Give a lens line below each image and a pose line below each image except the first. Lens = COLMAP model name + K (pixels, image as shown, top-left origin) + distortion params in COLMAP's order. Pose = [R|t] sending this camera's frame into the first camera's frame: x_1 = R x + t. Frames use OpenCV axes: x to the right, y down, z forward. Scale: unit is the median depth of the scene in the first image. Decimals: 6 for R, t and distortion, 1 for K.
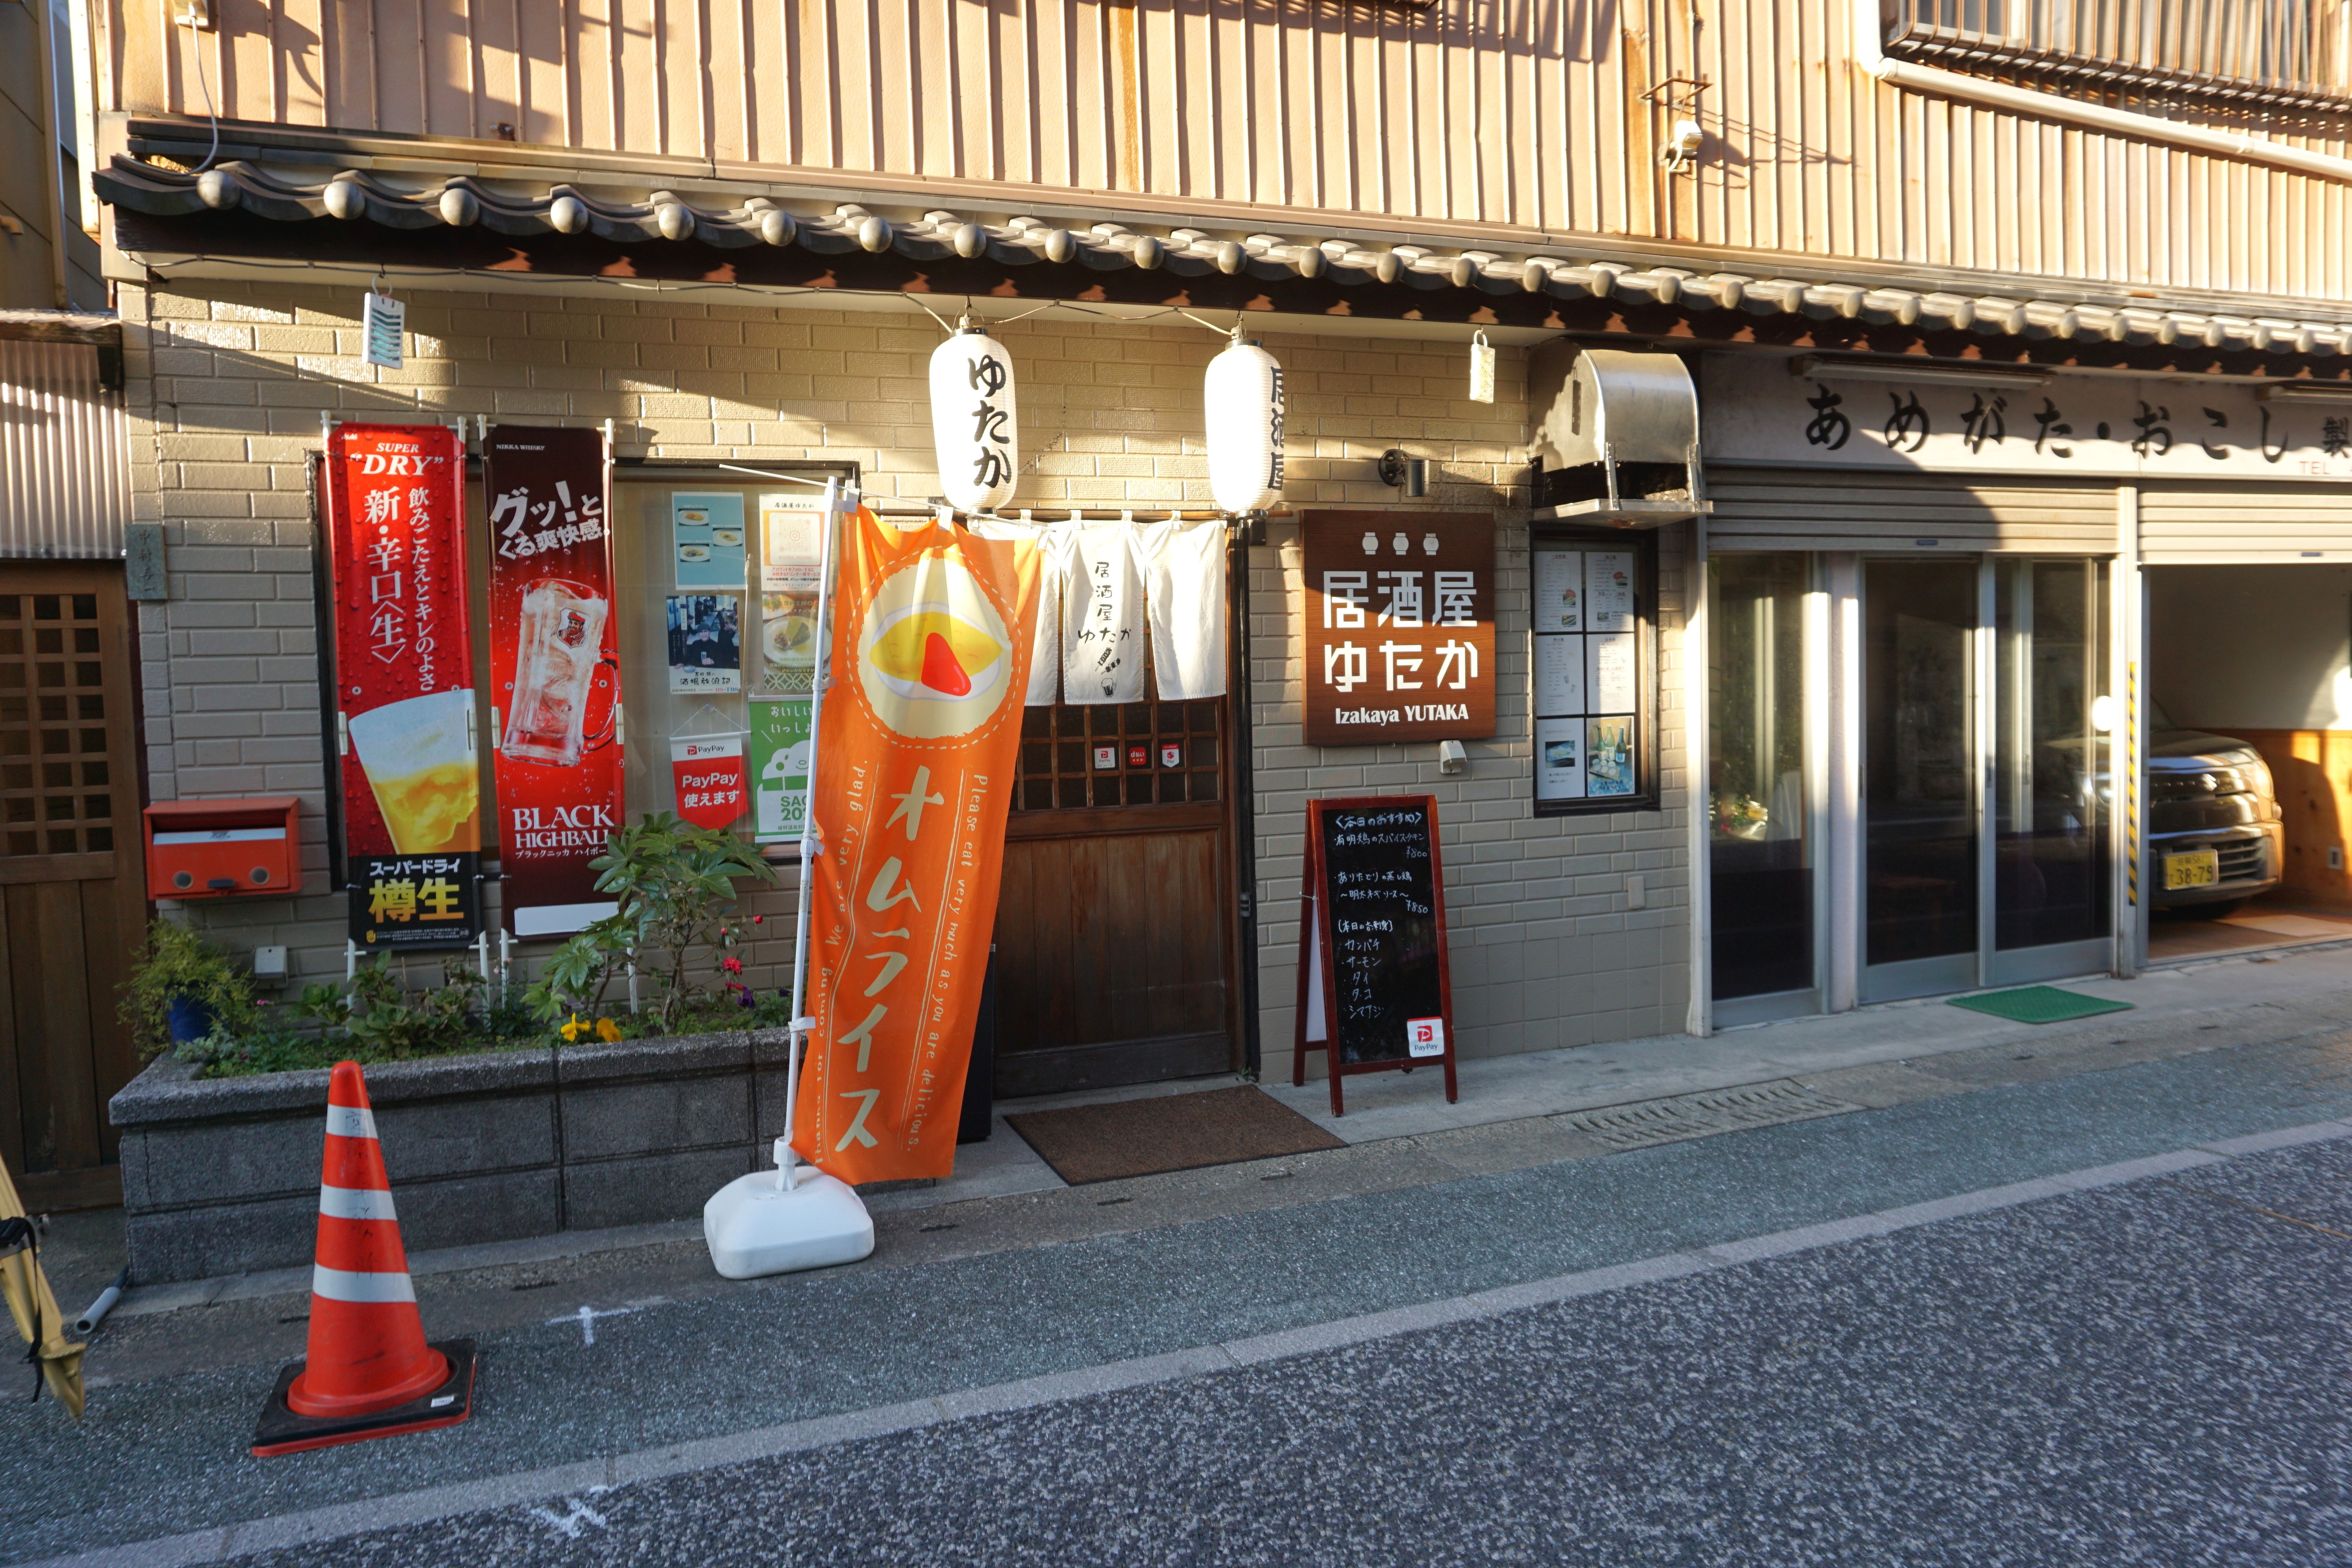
lens RADIAL K [[1575.3, 0, 1176.0], [0, 1575.3, 784.0], [0, 0, 1]] dist [-0.056147, 0.037295]
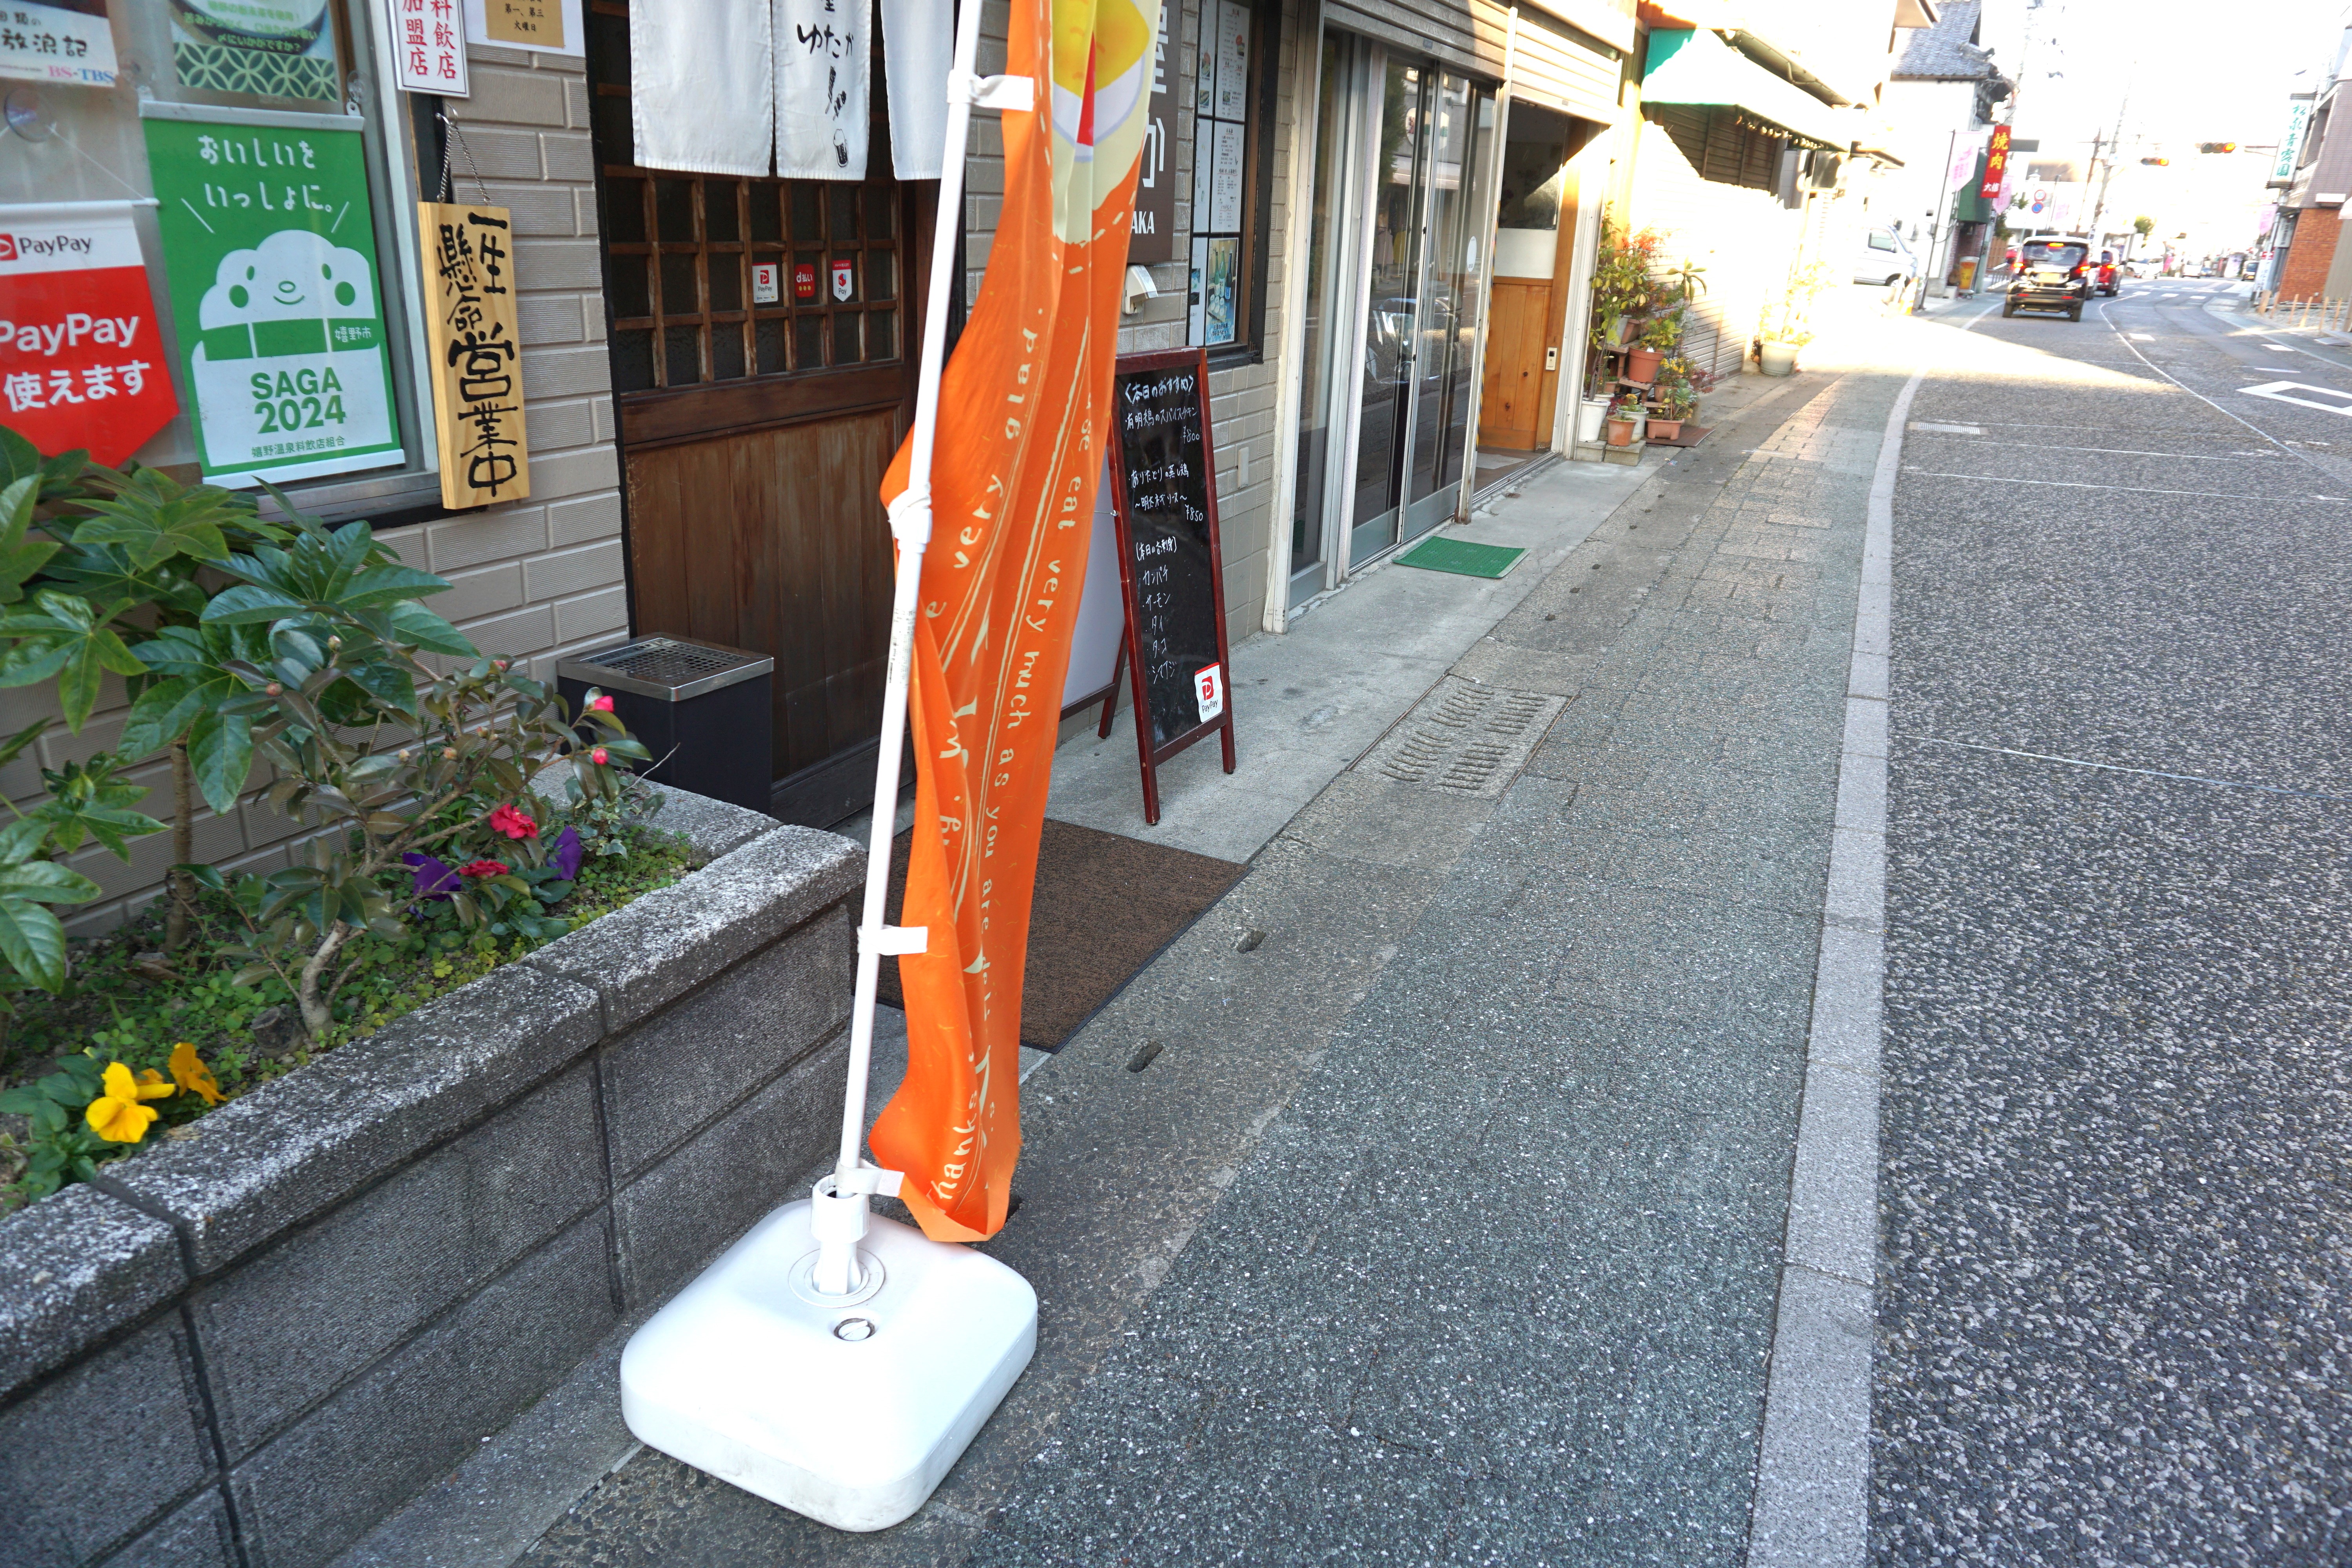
lens RADIAL K [[1575.3, 0, 1176.0], [0, 1575.3, 784.0], [0, 0, 1]] dist [-0.056147, 0.037295]
pose [[0.709461, -0.194464, 0.677384, -0.379189], [-0.012096, 0.957674, 0.287599, -0.008616], [-0.704641, -0.212234, 0.677080, 0.543229]]
